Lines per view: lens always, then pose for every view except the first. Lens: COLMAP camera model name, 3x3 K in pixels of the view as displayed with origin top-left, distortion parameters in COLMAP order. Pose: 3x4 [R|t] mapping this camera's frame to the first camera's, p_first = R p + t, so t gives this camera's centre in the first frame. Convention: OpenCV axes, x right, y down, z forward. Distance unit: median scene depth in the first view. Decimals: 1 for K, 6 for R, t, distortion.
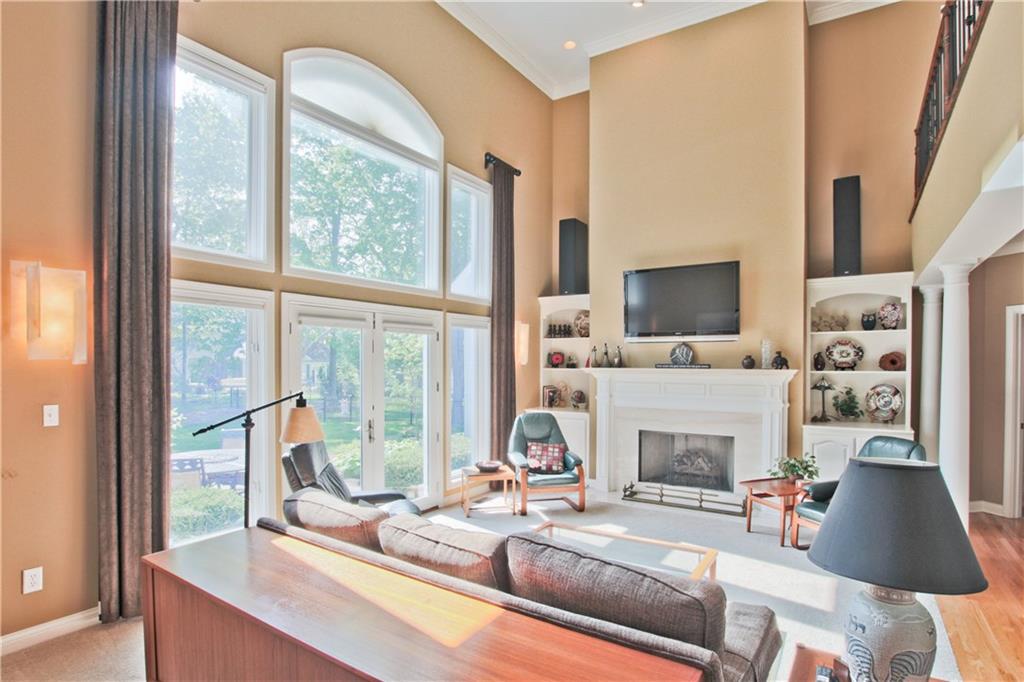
lens RADIAL K [[542.4, 0, 508.3], [0, 542.4, 361.8], [0, 0, 1]] dist [-0.032824, 0.000363]
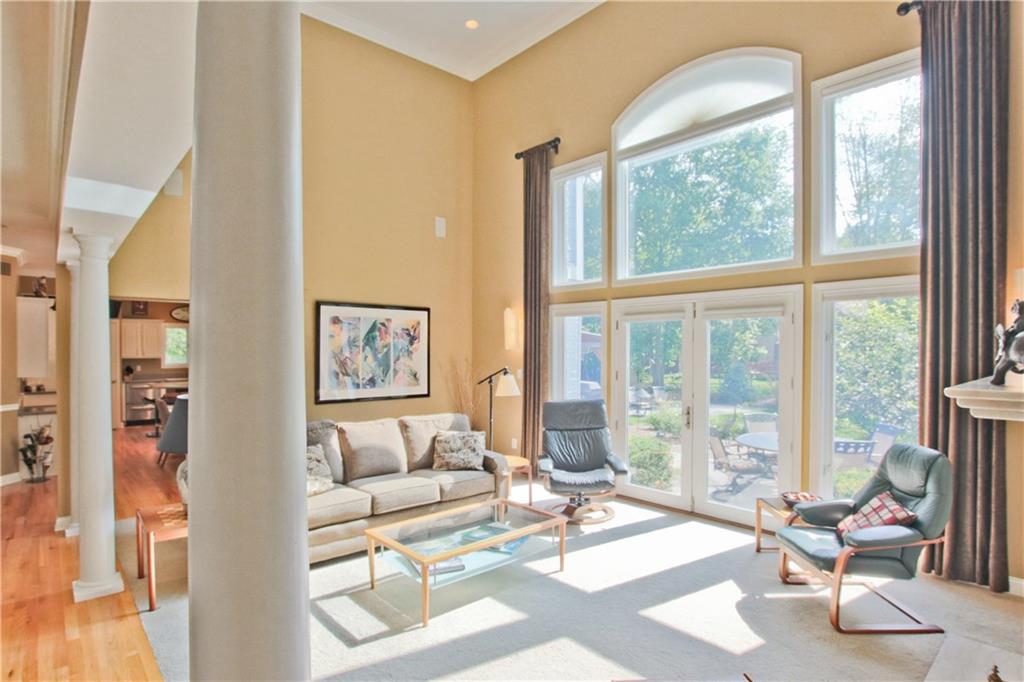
lens RADIAL K [[542.4, 0, 508.3], [0, 542.4, 361.8], [0, 0, 1]] dist [-0.032824, 0.000363]
pose [[-0.250492, -0.010081, -0.968066, 0.922614], [-0.018971, 0.999805, -0.005503, 0.036390], [0.967933, 0.016987, -0.250635, 1.040283]]
